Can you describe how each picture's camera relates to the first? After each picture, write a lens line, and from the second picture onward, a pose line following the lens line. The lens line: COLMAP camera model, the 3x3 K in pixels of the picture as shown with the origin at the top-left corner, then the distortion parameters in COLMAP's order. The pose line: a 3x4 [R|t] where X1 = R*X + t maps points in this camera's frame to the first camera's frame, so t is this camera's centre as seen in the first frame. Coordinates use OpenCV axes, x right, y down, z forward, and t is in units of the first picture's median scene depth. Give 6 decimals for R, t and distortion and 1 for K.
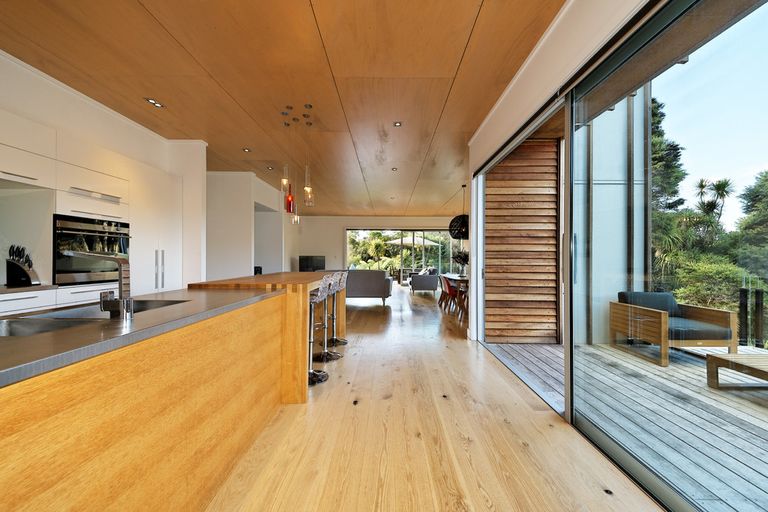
lens RADIAL K [[457.6, 0, 384.0], [0, 457.6, 256.0], [0, 0, 1]] dist [0.001815, 0.000443]
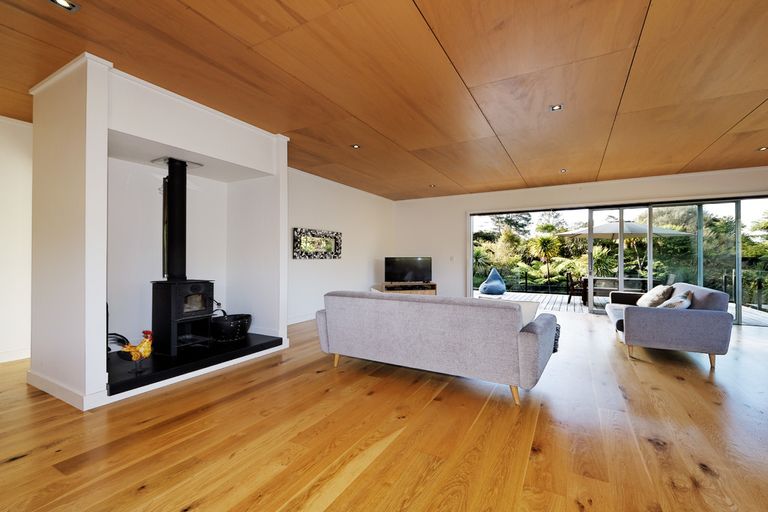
lens RADIAL K [[230.5, 0, 384.0], [0, 230.5, 256.0], [0, 0, 1]] dist [-0.000143, -0.000006]
pose [[0.766046, -0.005413, -0.642763, 0.052331], [0.007671, 0.999970, 0.000721, -0.005893], [0.642740, -0.005483, 0.766065, 1.217463]]
